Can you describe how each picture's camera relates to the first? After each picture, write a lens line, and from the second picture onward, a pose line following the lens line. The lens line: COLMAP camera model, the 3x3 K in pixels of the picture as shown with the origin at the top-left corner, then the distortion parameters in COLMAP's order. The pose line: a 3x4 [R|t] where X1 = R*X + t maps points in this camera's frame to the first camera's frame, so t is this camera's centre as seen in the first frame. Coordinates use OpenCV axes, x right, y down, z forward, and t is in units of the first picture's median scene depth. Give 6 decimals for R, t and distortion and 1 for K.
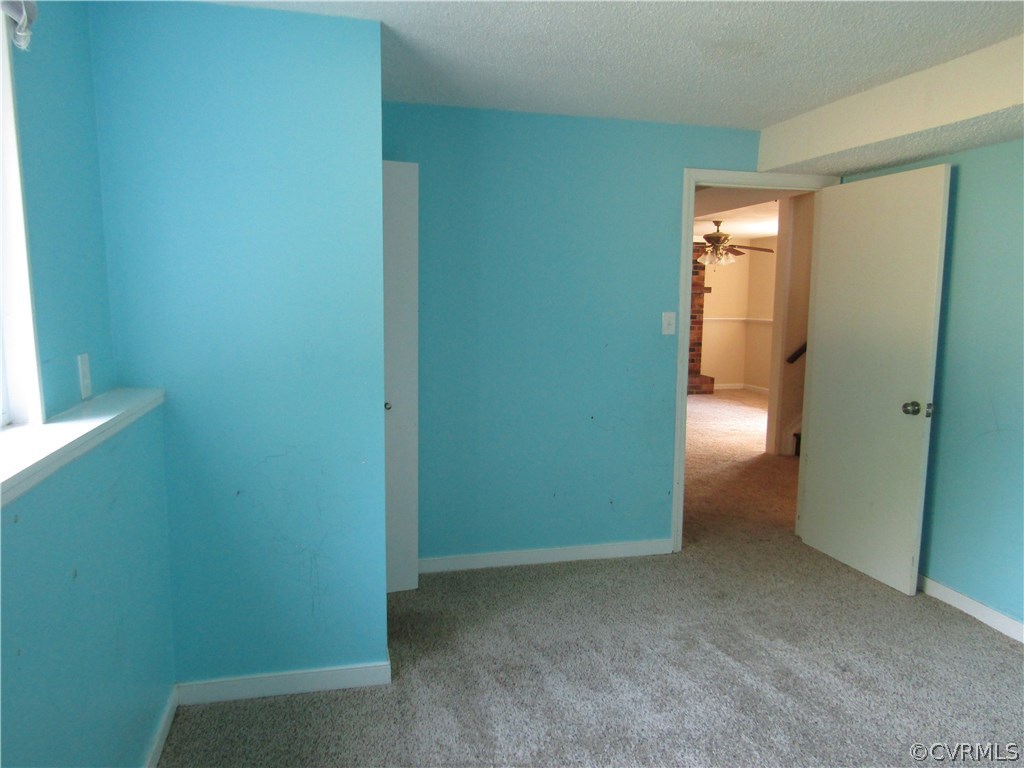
lens RADIAL K [[722.4, 0, 512.1], [0, 722.4, 385.2], [0, 0, 1]] dist [0.000760, 0.000222]
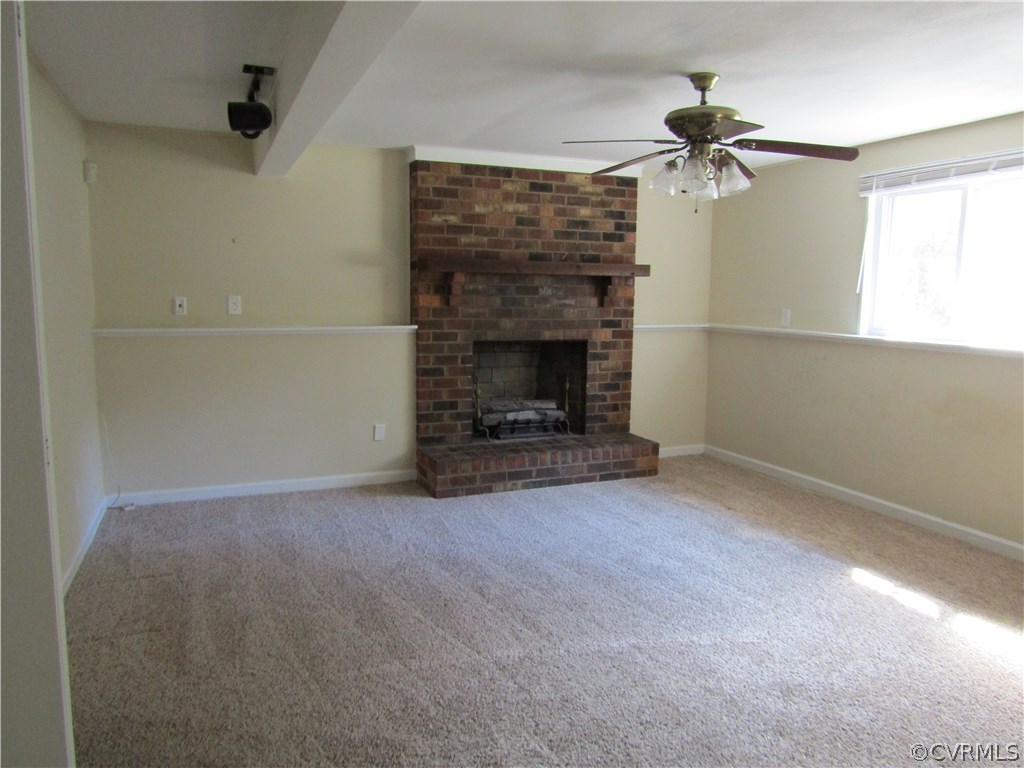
lens RADIAL K [[722.4, 0, 511.3], [0, 722.4, 383.6], [0, 0, 1]] dist [0.000760, 0.000222]
pose [[0.988034, -0.021959, 0.152662, 0.098319], [0.021274, 0.999755, 0.006120, -0.056396], [-0.152759, -0.002799, 0.988259, 0.503394]]
